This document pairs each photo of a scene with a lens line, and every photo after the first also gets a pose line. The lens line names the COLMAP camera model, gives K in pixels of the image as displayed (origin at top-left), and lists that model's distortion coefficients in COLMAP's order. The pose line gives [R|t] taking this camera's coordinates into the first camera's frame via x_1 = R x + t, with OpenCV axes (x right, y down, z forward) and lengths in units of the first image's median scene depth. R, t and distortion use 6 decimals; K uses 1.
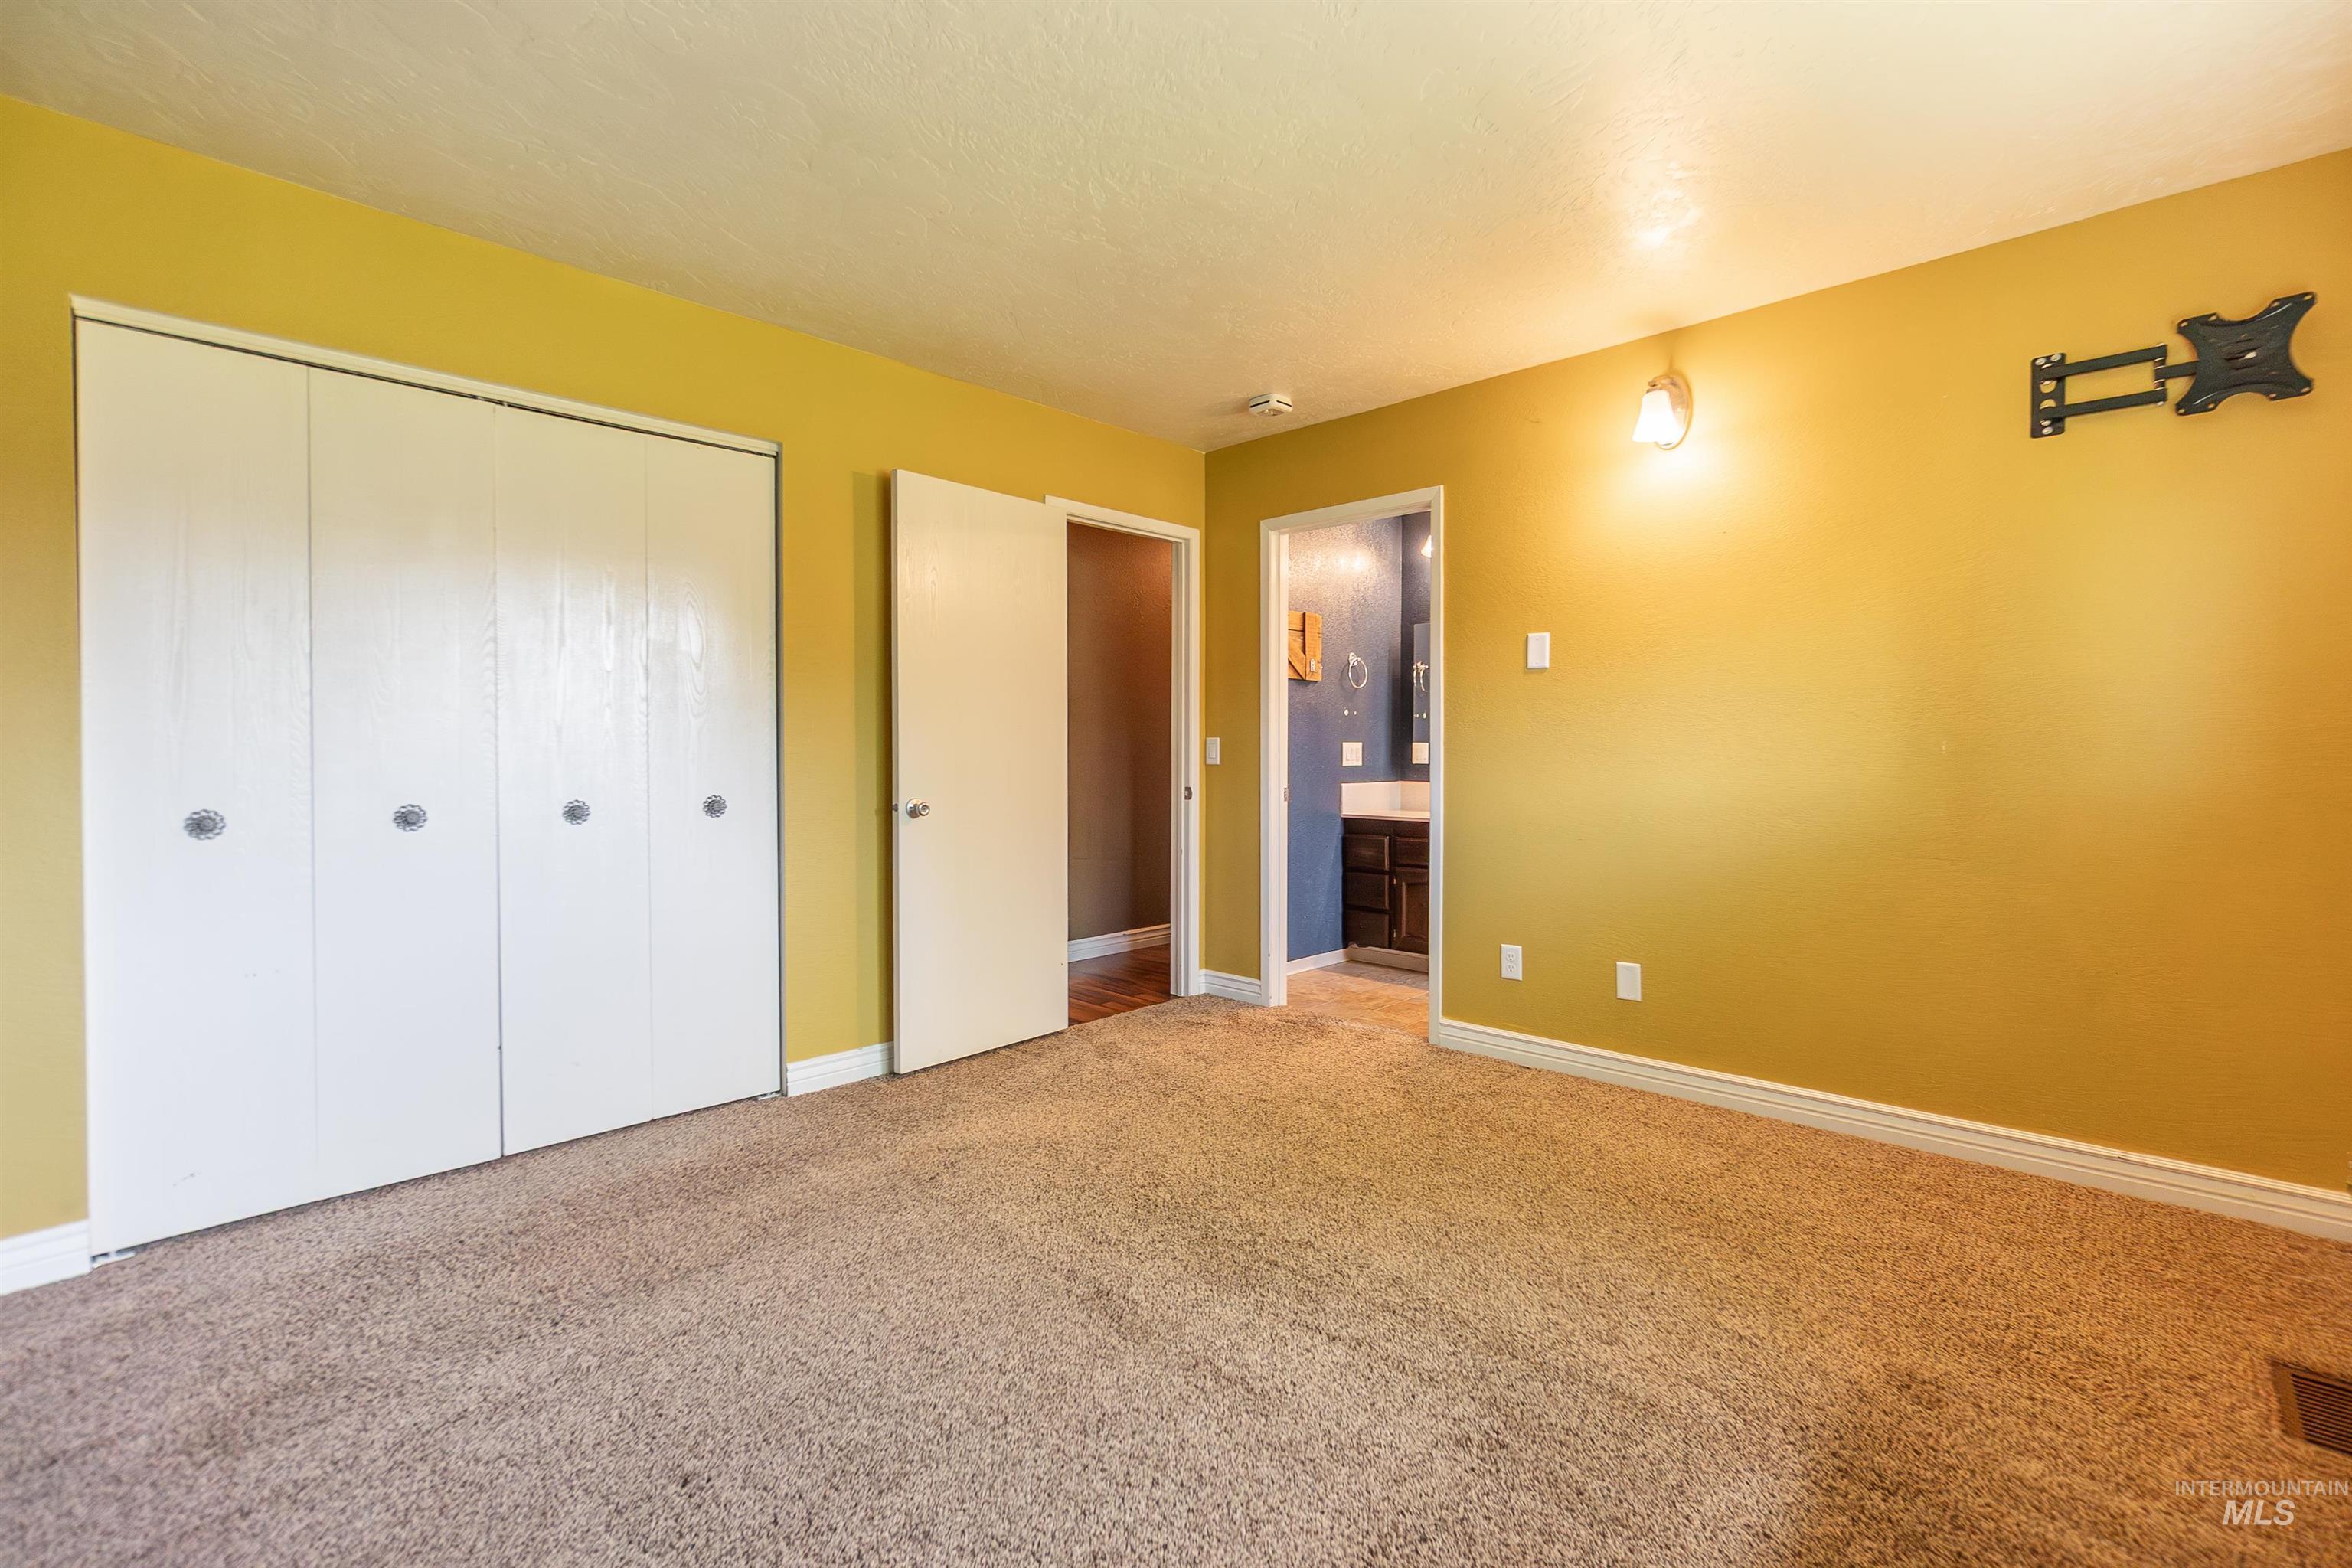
lens RADIAL K [[1015.7, 0, 1165.6], [0, 1015.7, 770.8], [0, 0, 1]] dist [-0.003846, 0.000017]
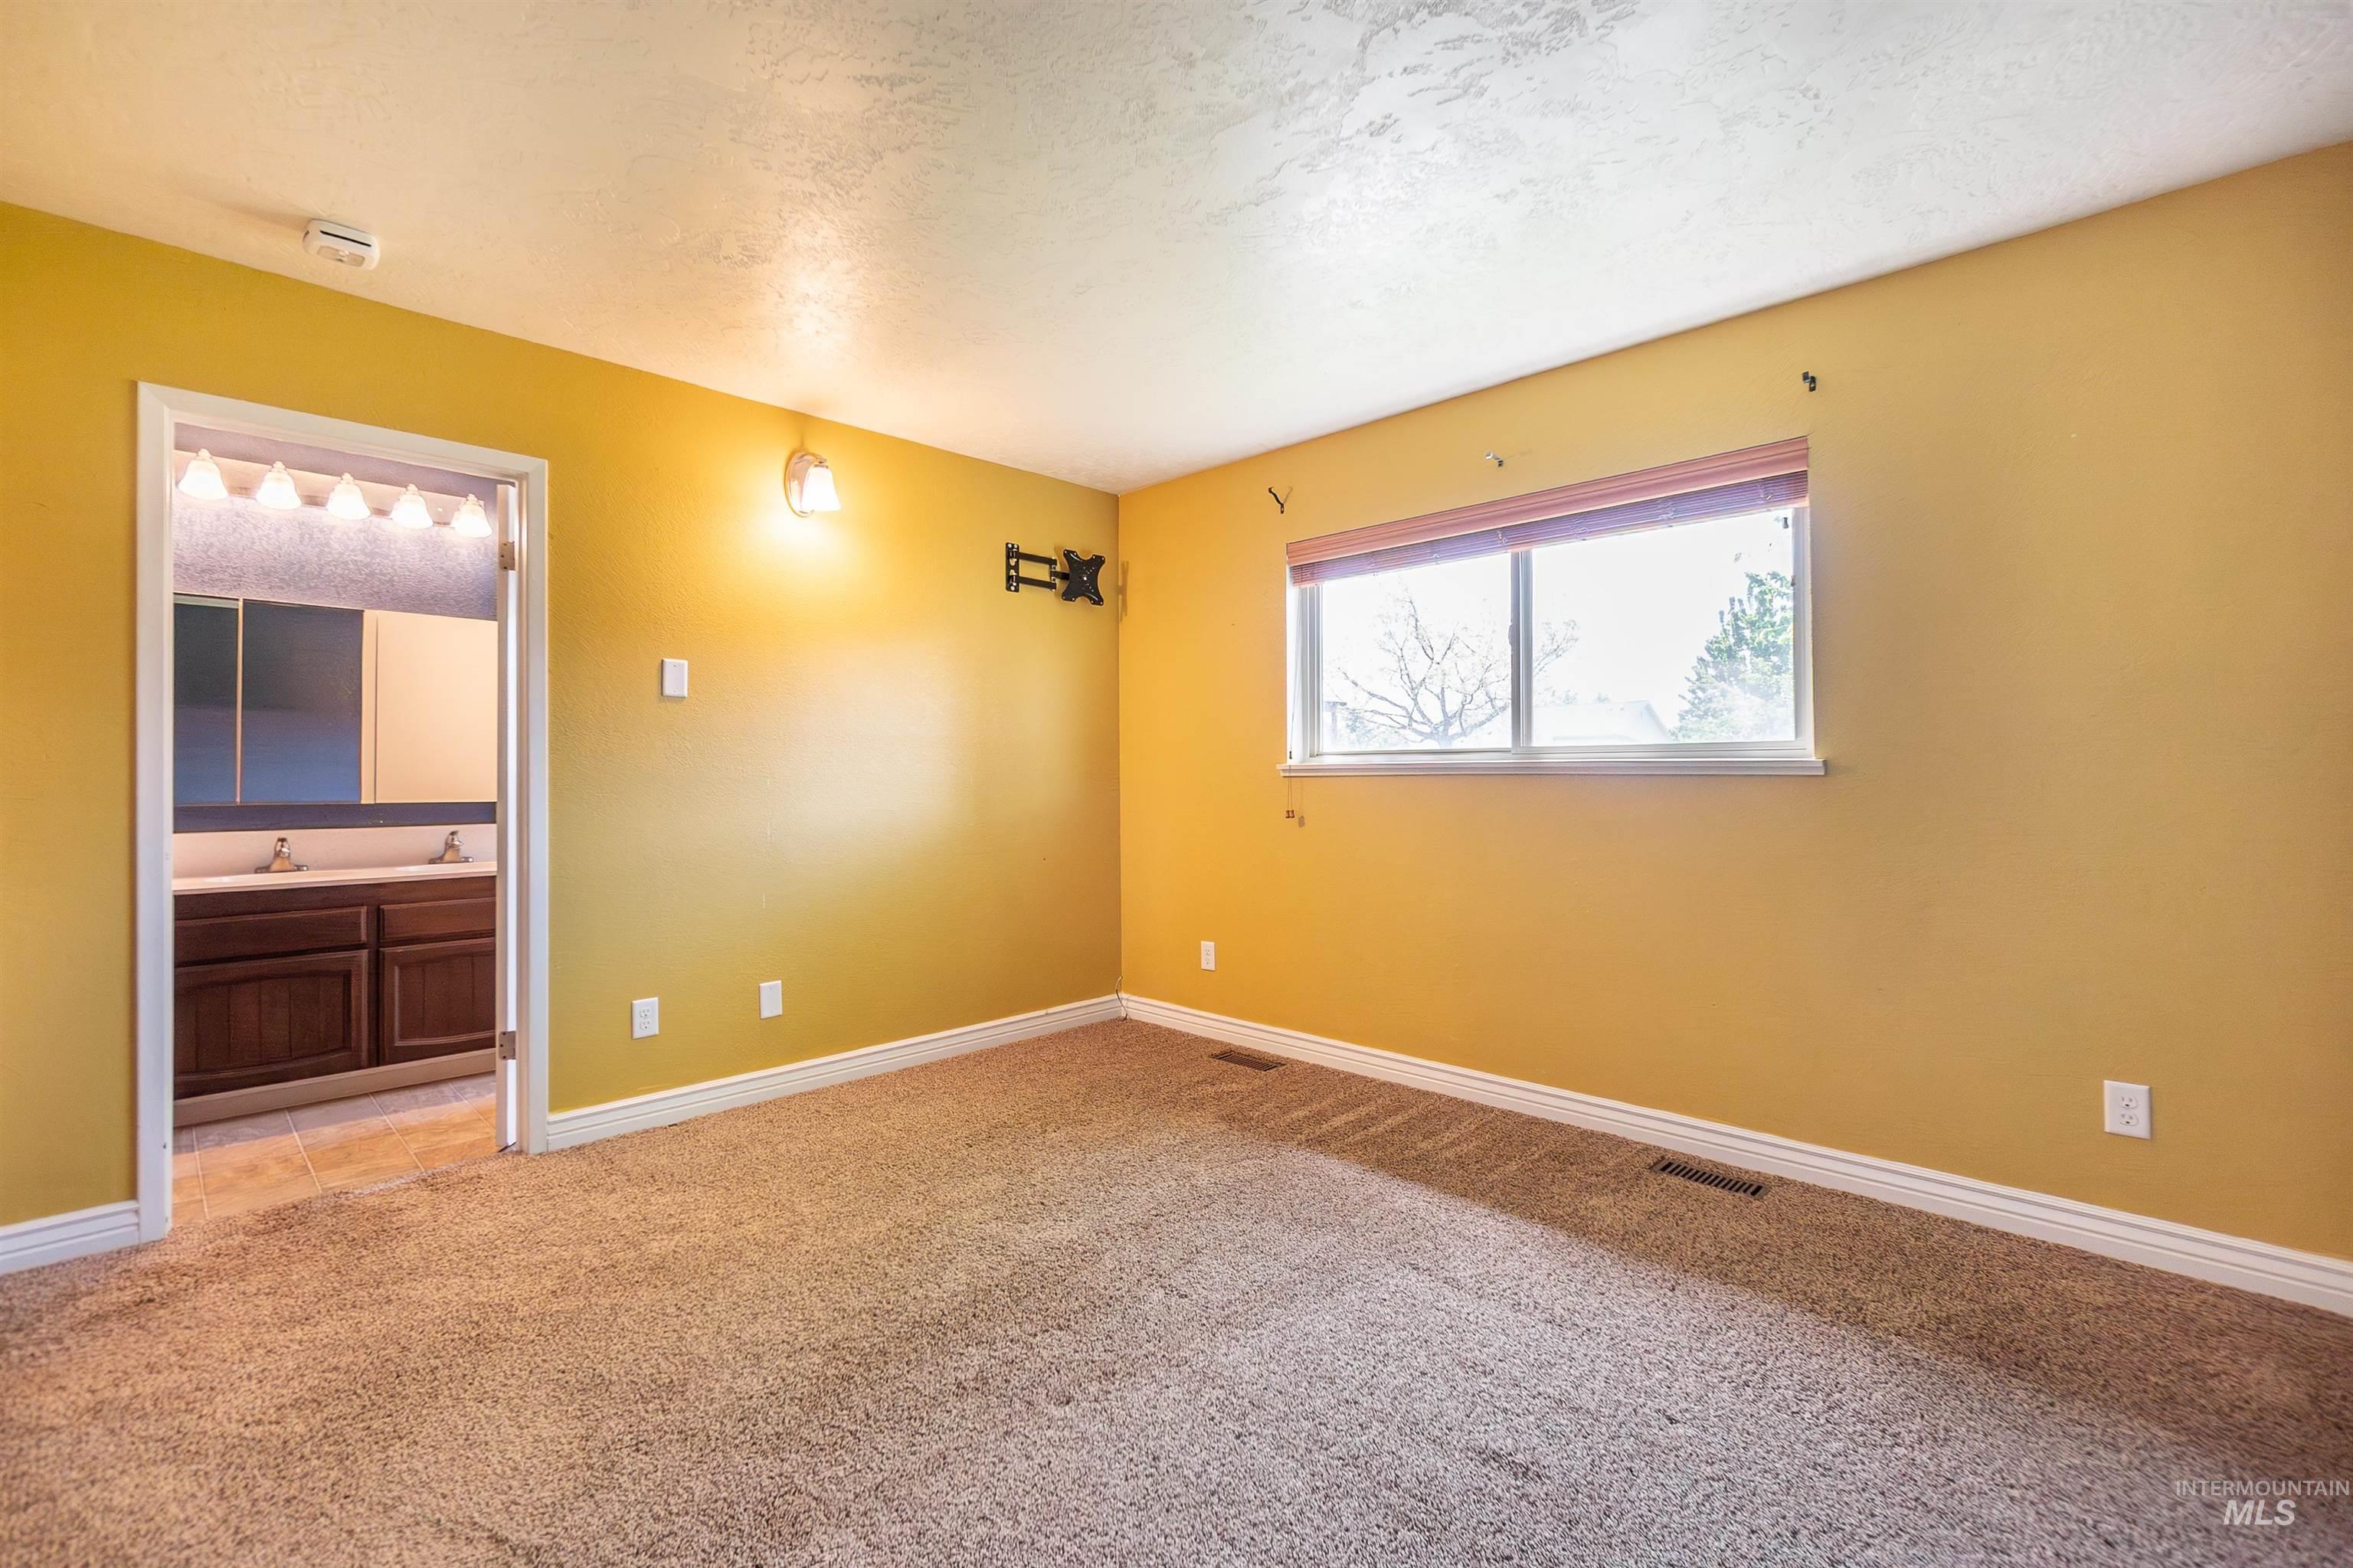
lens RADIAL K [[1016.1, 0, 1166.1], [0, 1016.1, 770.8], [0, 0, 1]] dist [-0.003846, 0.000017]
pose [[0.020922, 0.004428, 0.999771, -0.574556], [0.022684, 0.999731, -0.004903, -0.017385], [-0.999524, 0.022781, 0.020816, 0.529465]]
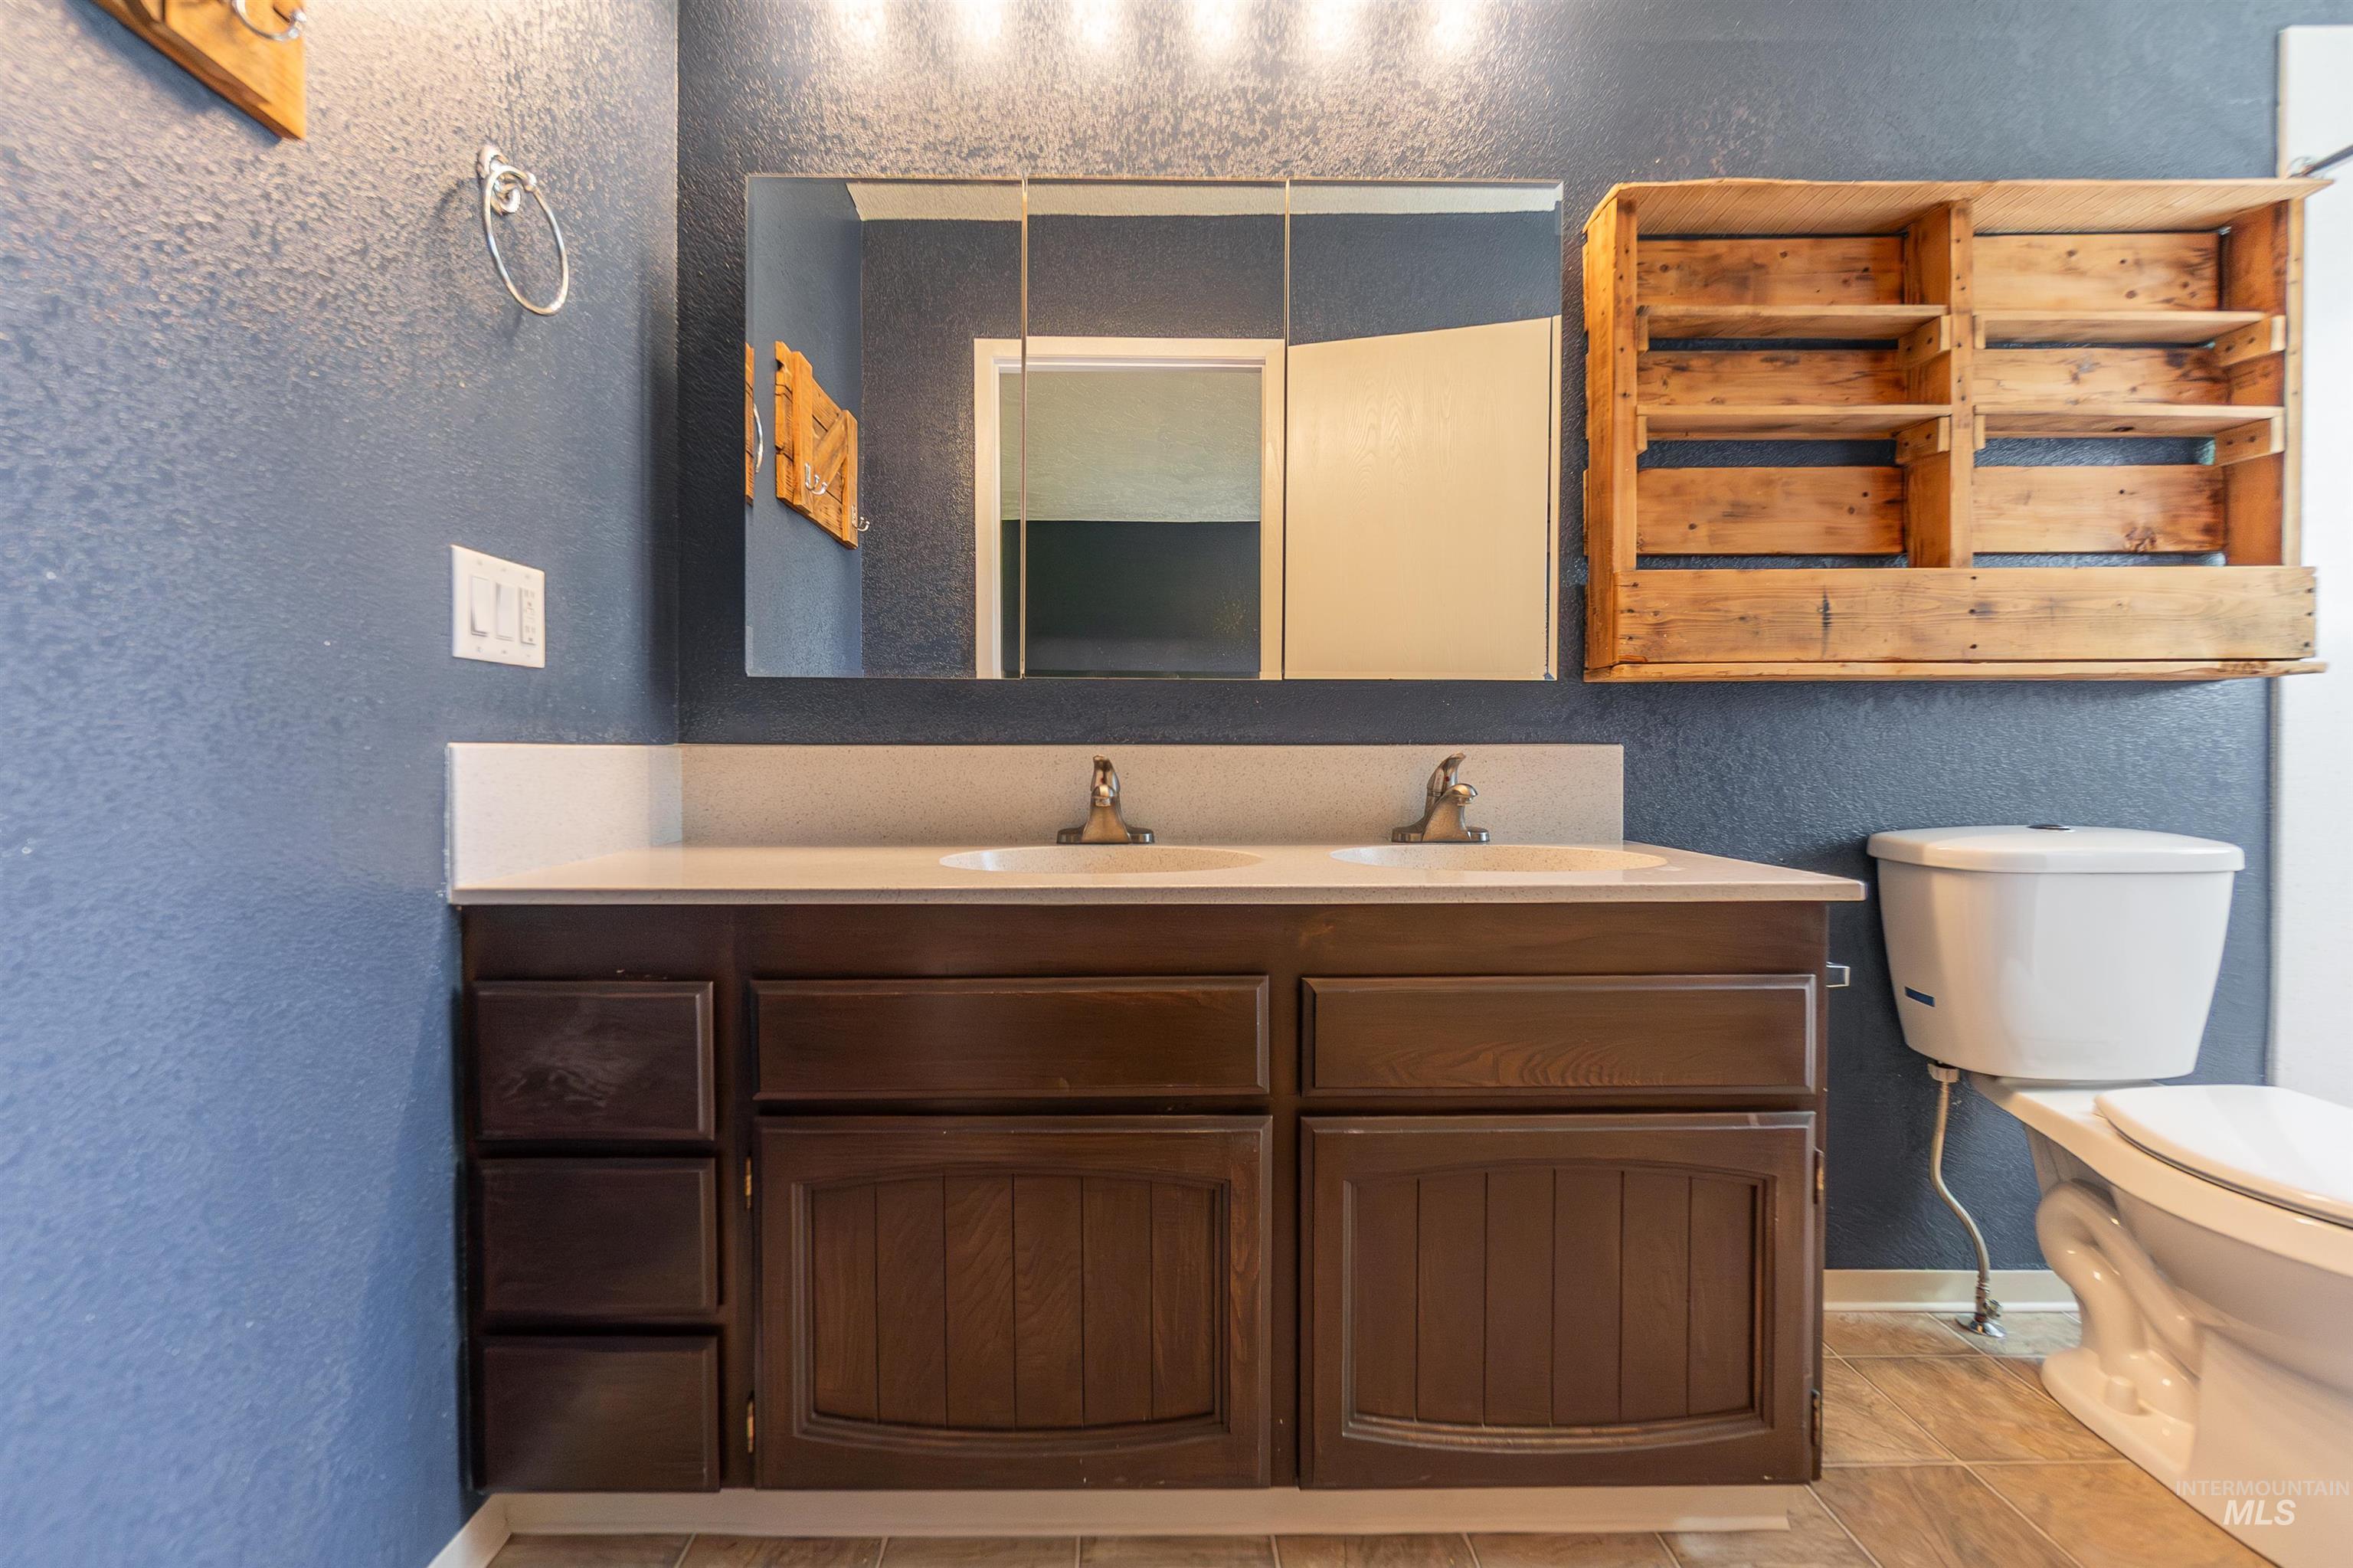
lens RADIAL K [[1016.1, 0, 1166.1], [0, 1016.1, 770.8], [0, 0, 1]] dist [-0.003846, 0.000017]
pose [[0.700878, -0.016918, 0.713081, 0.203073], [0.016013, 0.999840, 0.007983, 0.029550], [-0.713102, 0.005823, 0.701036, 1.176253]]
